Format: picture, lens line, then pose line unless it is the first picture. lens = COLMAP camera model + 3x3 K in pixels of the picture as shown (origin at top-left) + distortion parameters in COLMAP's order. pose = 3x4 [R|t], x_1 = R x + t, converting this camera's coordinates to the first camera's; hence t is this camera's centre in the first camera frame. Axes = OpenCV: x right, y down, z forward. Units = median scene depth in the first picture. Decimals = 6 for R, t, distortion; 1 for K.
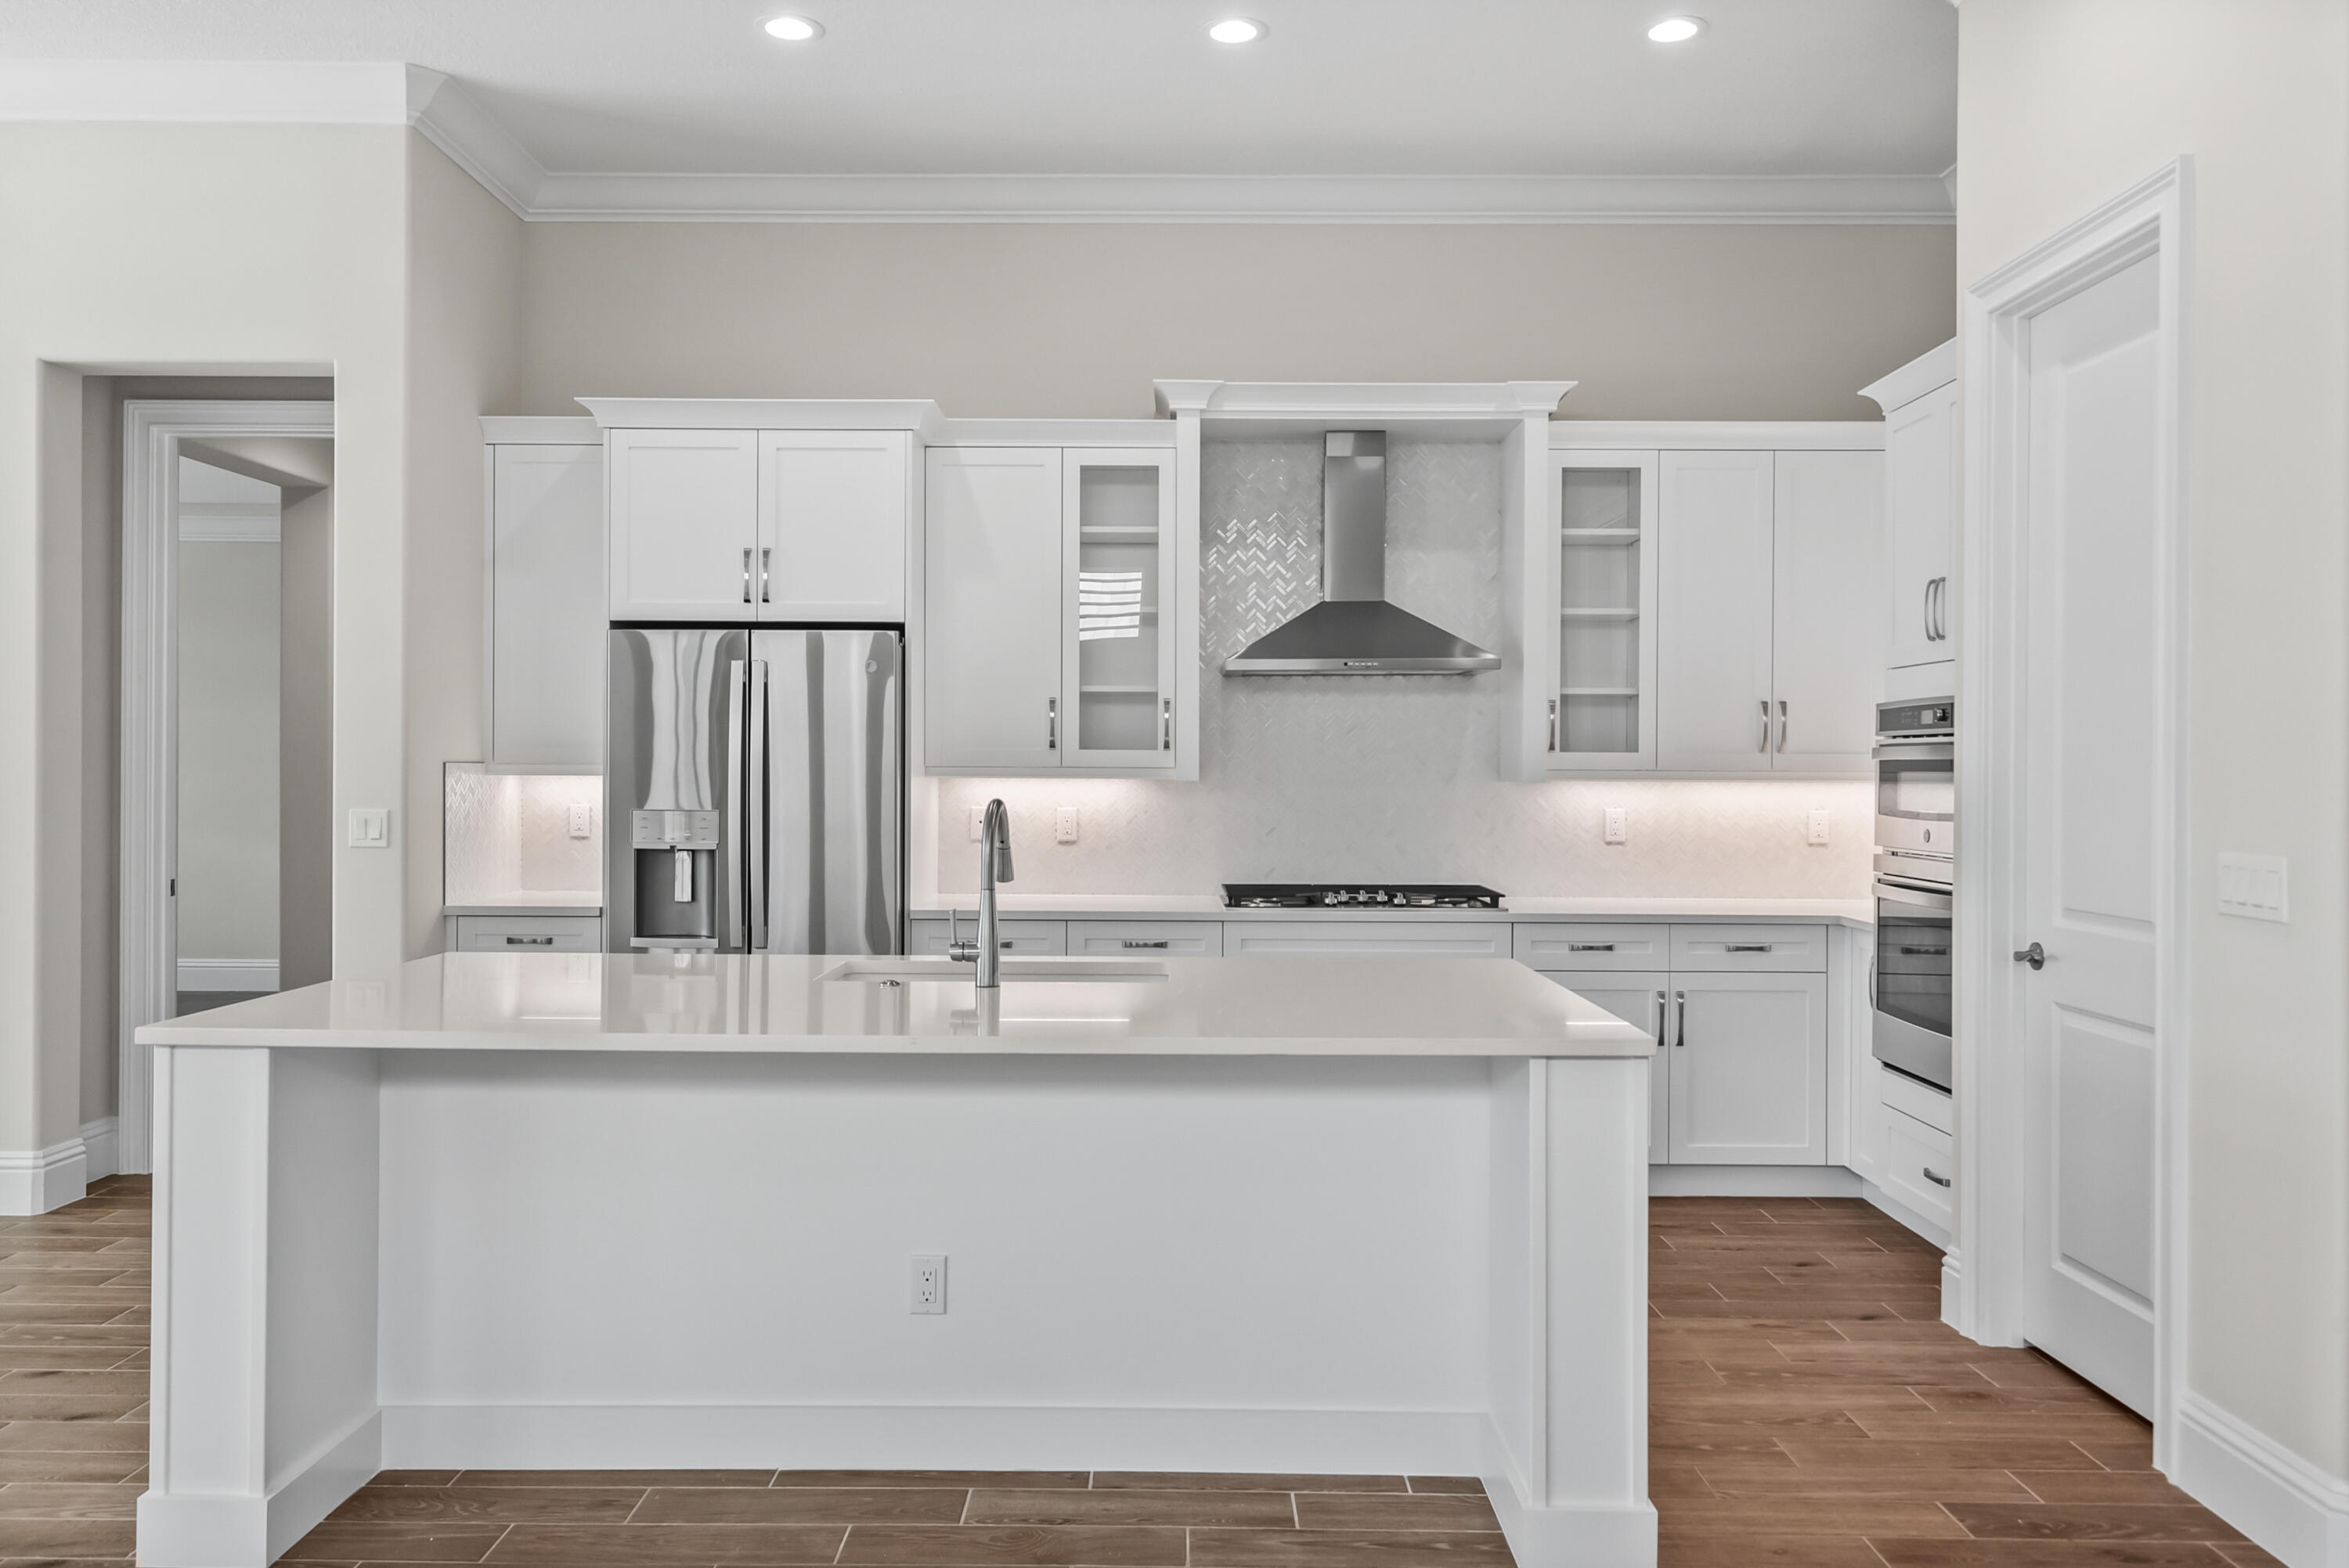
lens RADIAL K [[1727.4, 0, 1184.0], [0, 1727.4, 759.8], [0, 0, 1]] dist [0.004414, -0.000941]
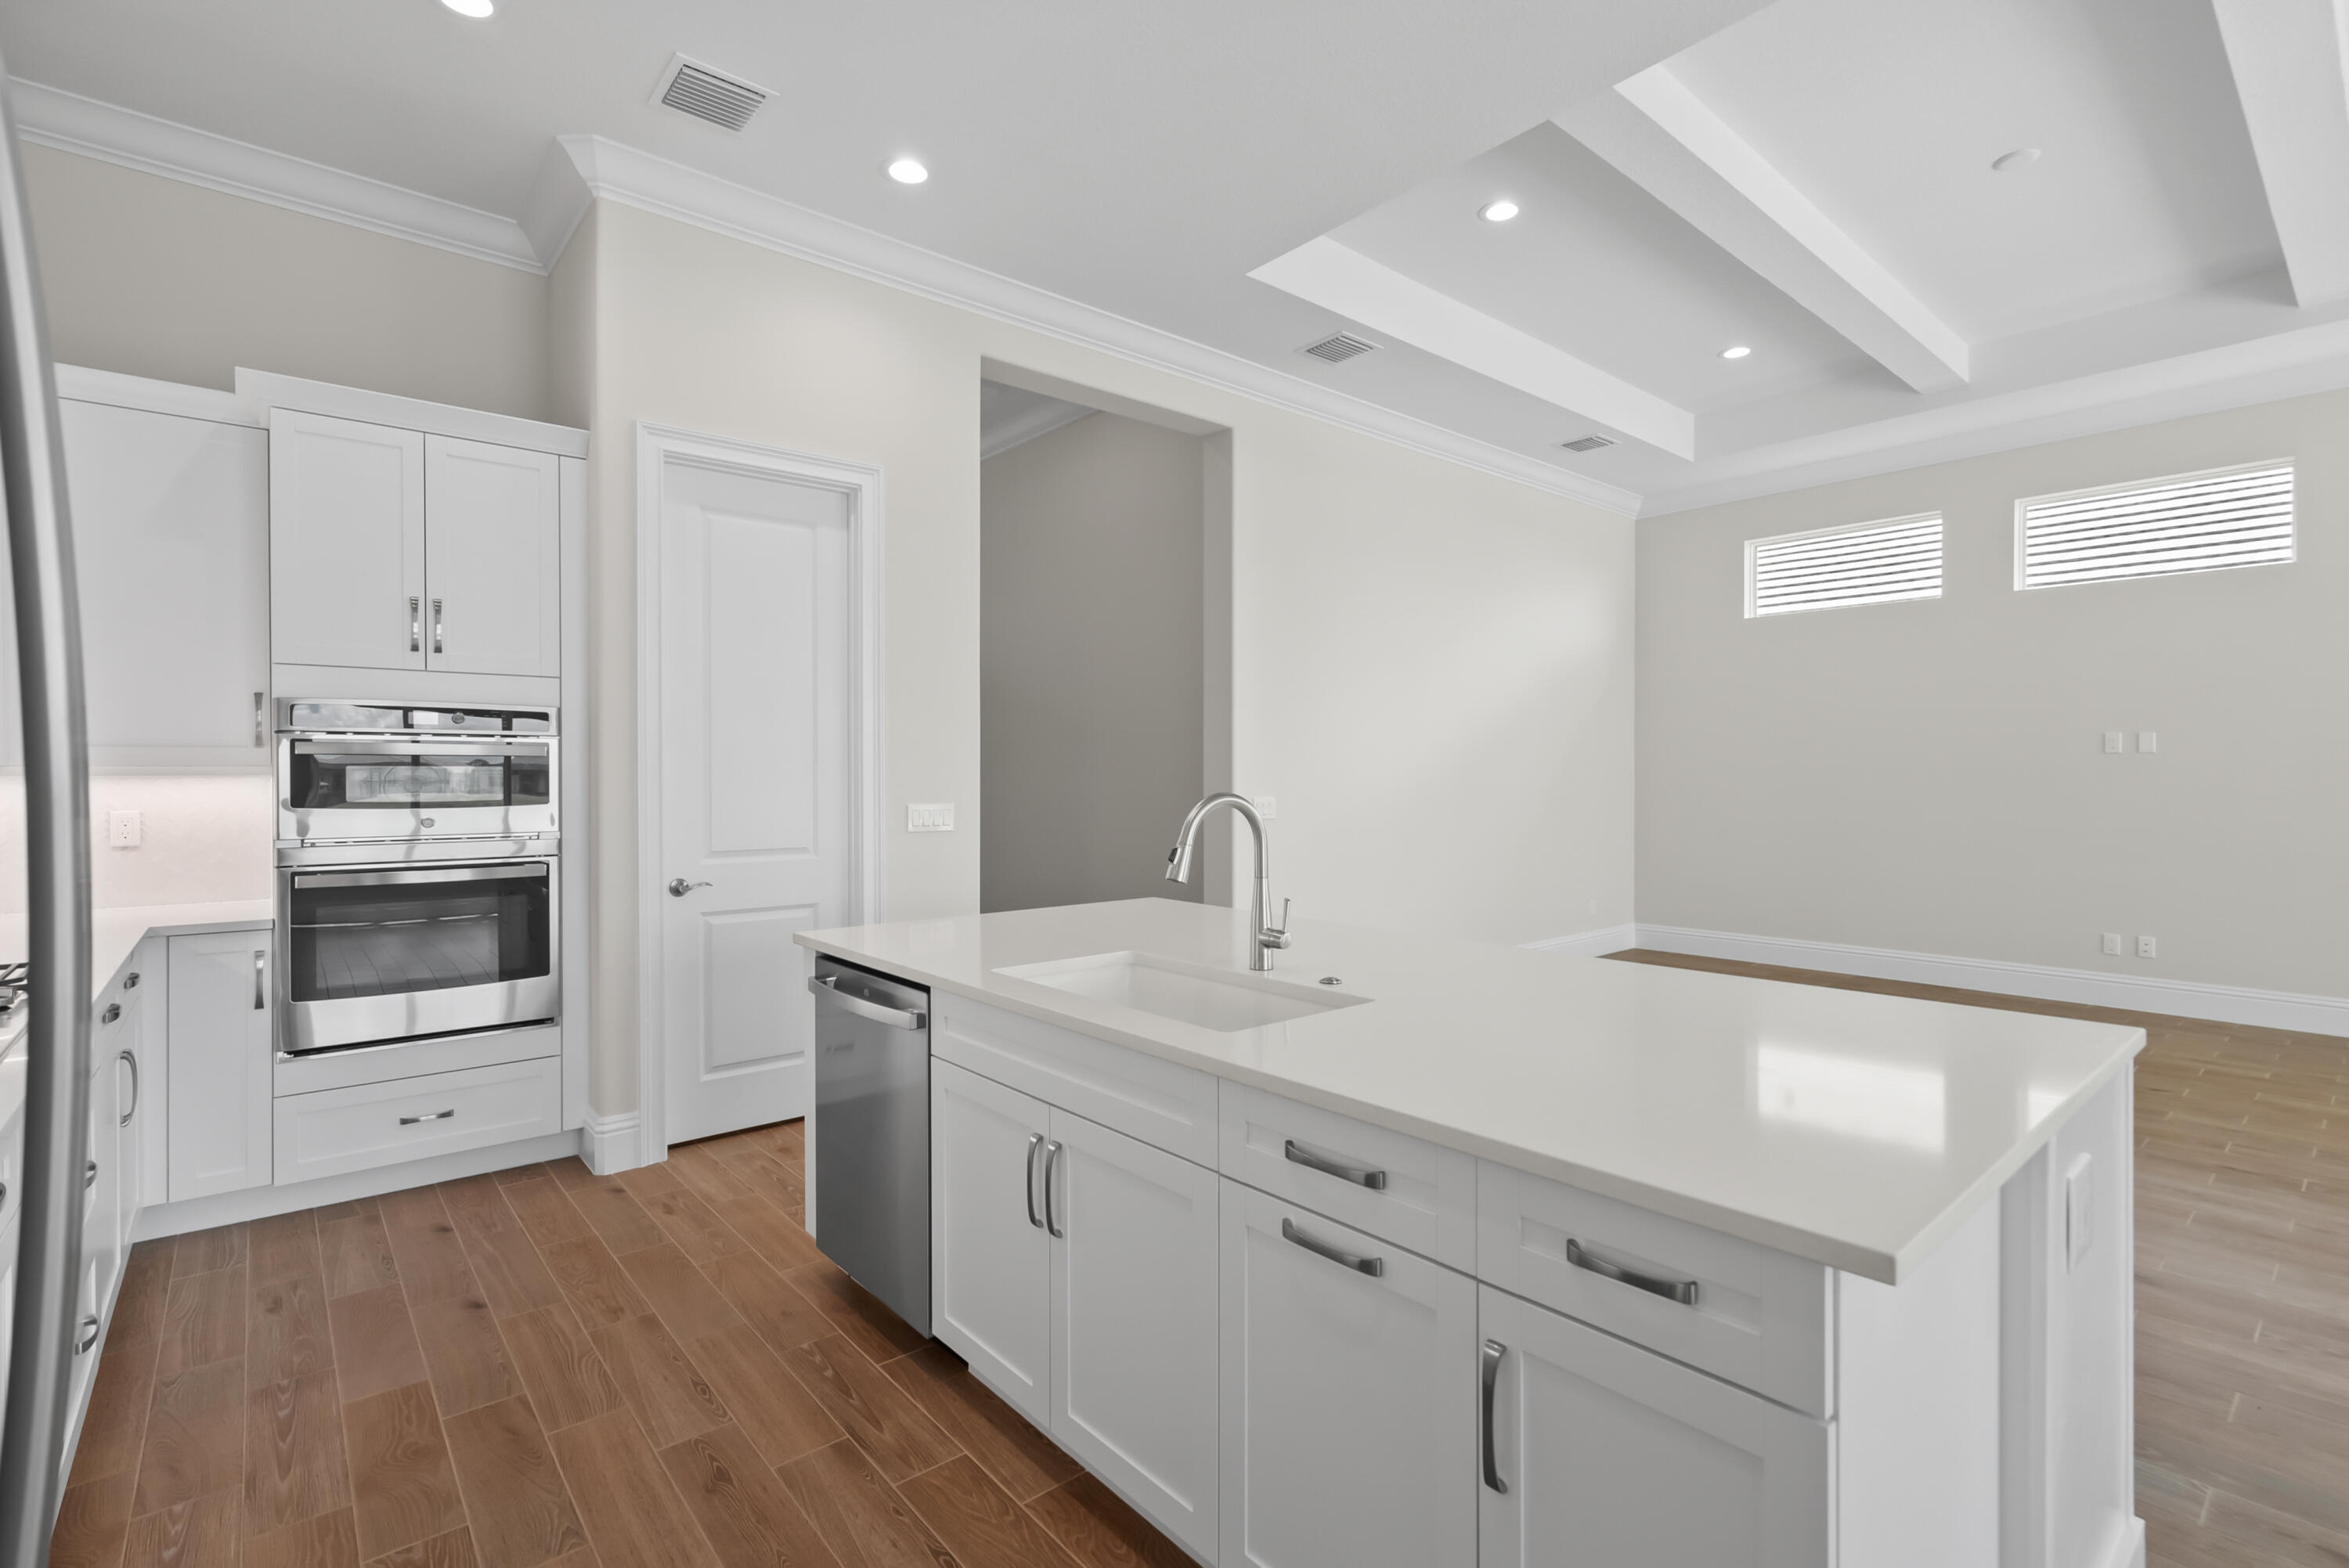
lens RADIAL K [[1075.5, 0, 1163.7], [0, 1075.5, 779.6], [0, 0, 1]] dist [-0.006761, 0.002958]
pose [[-0.639694, -0.010266, 0.768561, -0.375997], [-0.008104, 0.999945, 0.006611, 0.006208], [-0.768587, -0.002000, -0.639742, 0.947491]]
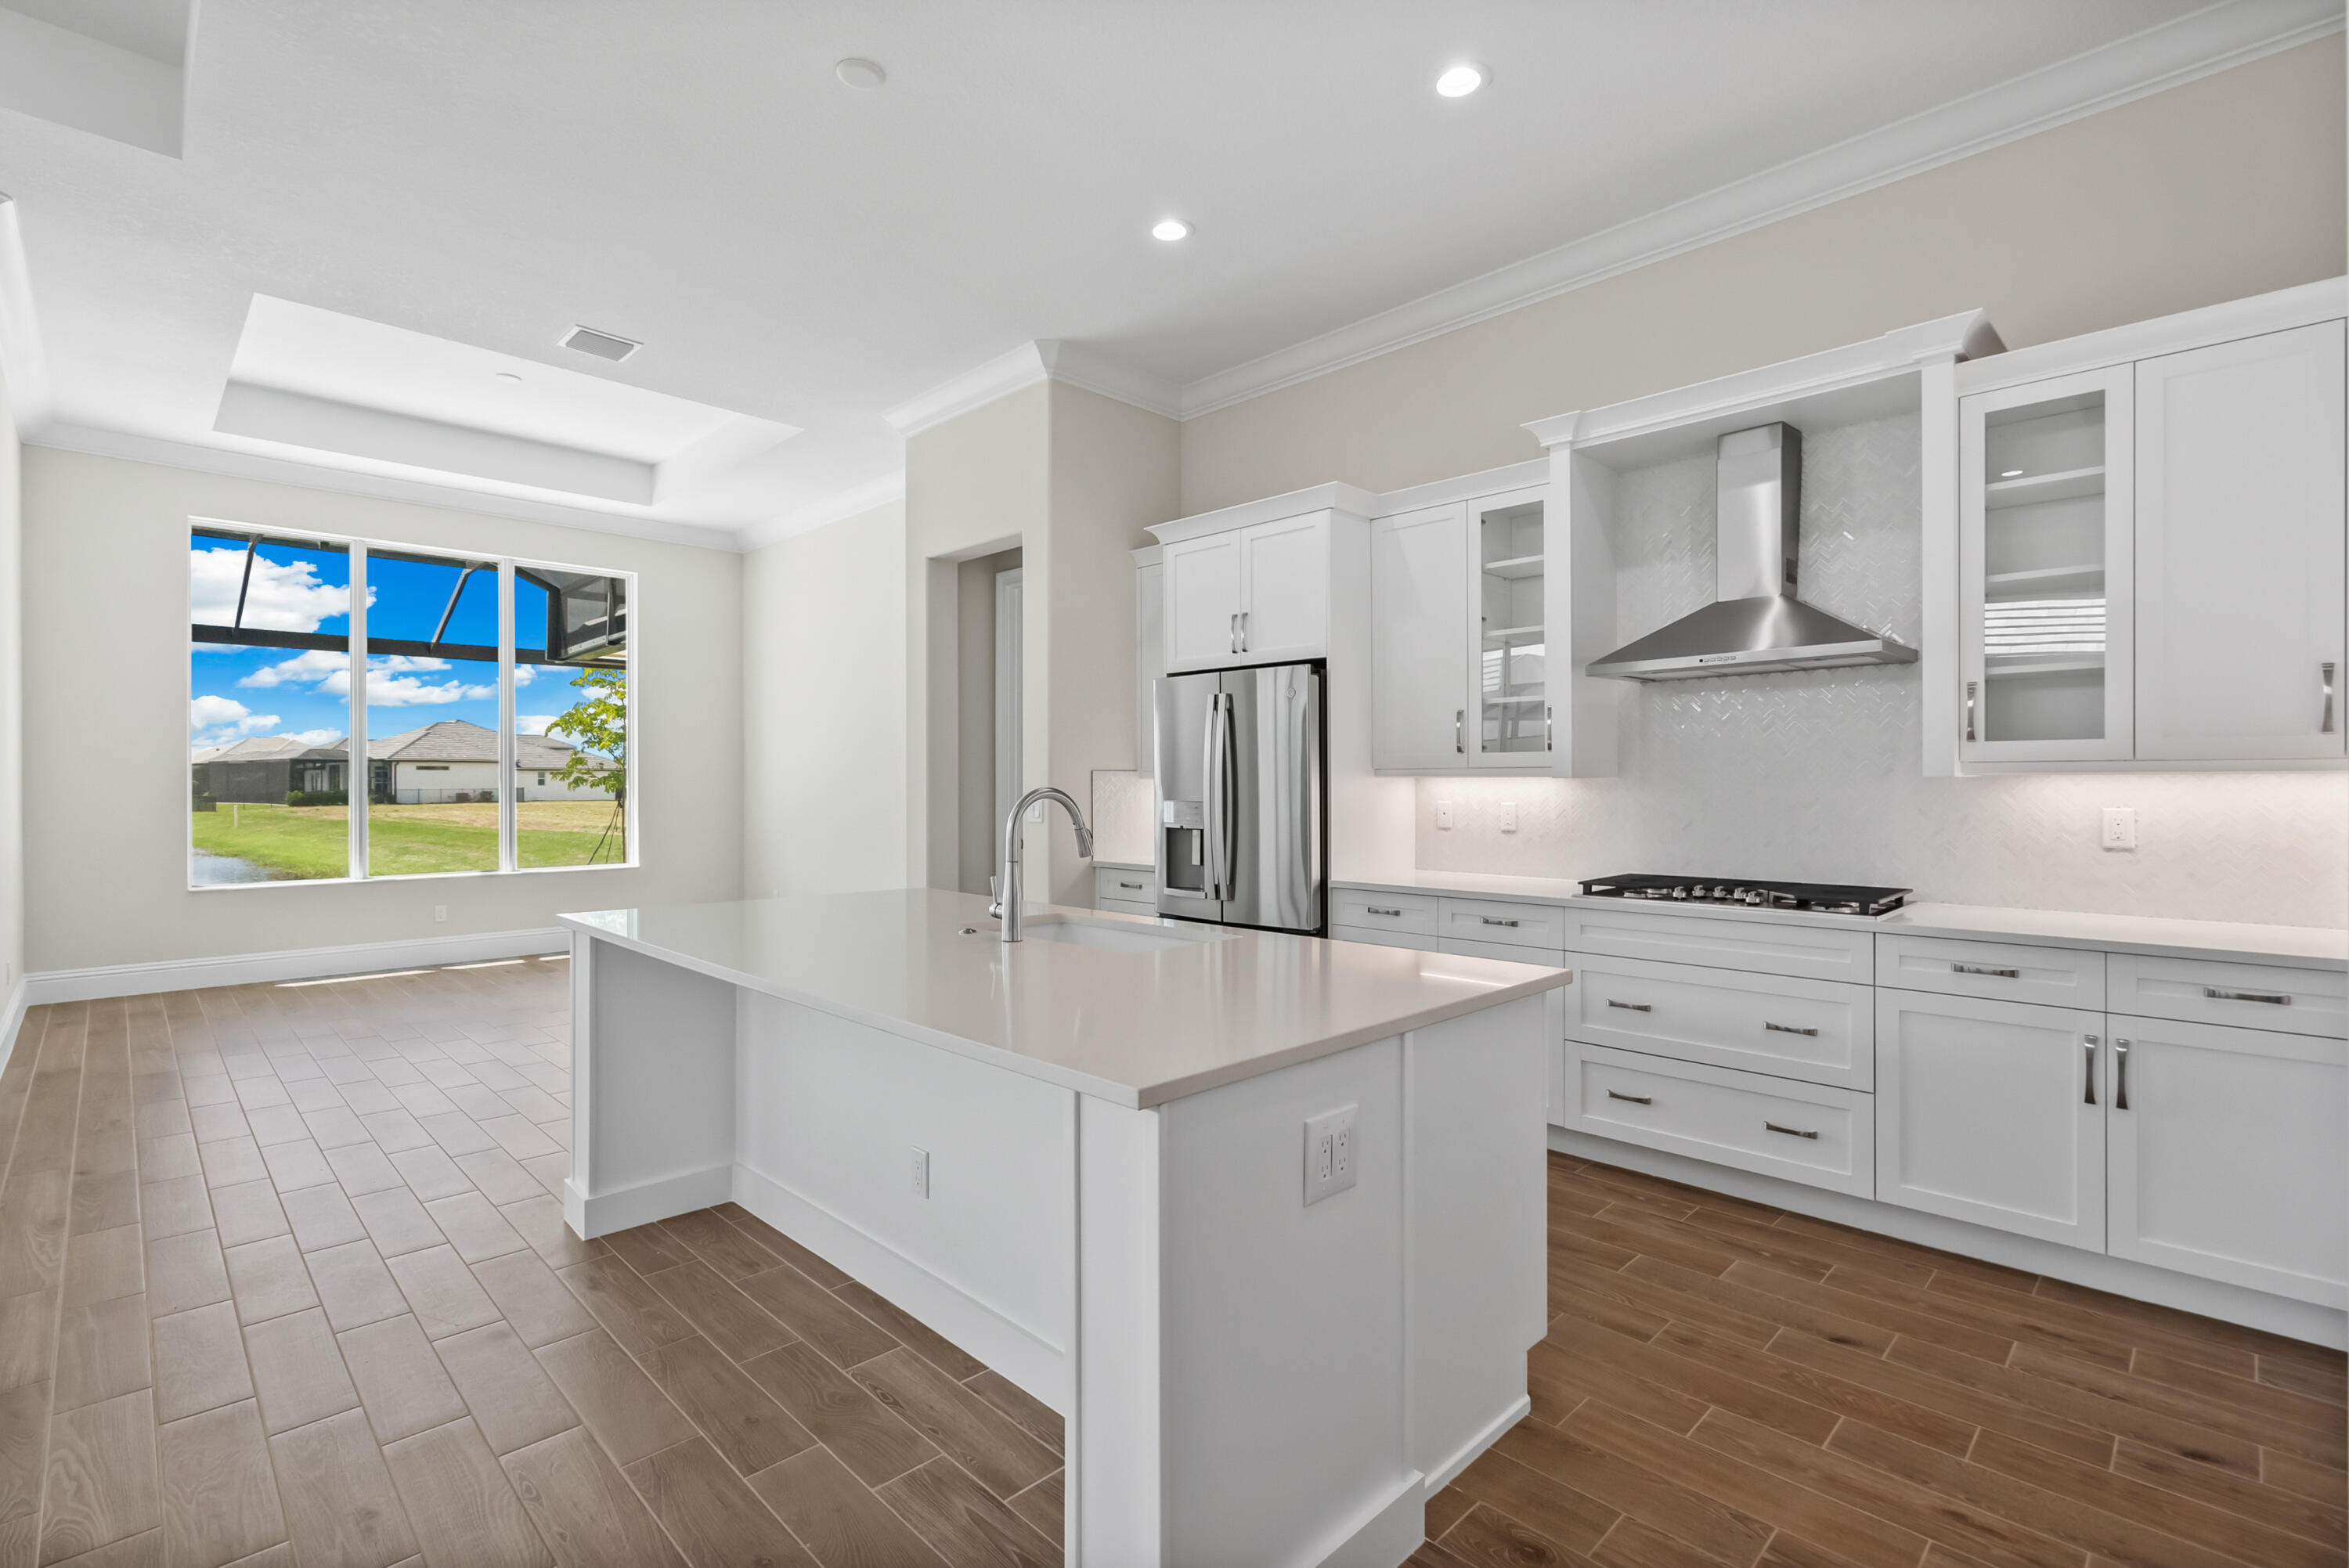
lens RADIAL K [[1075.5, 0, 1183.2], [0, 1075.5, 778.4], [0, 0, 1]] dist [-0.006761, 0.002958]
pose [[0.708409, -0.009256, -0.705742, 0.328713], [0.008885, 0.999952, -0.004196, 0.013393], [0.705747, -0.003298, 0.708457, 0.352283]]
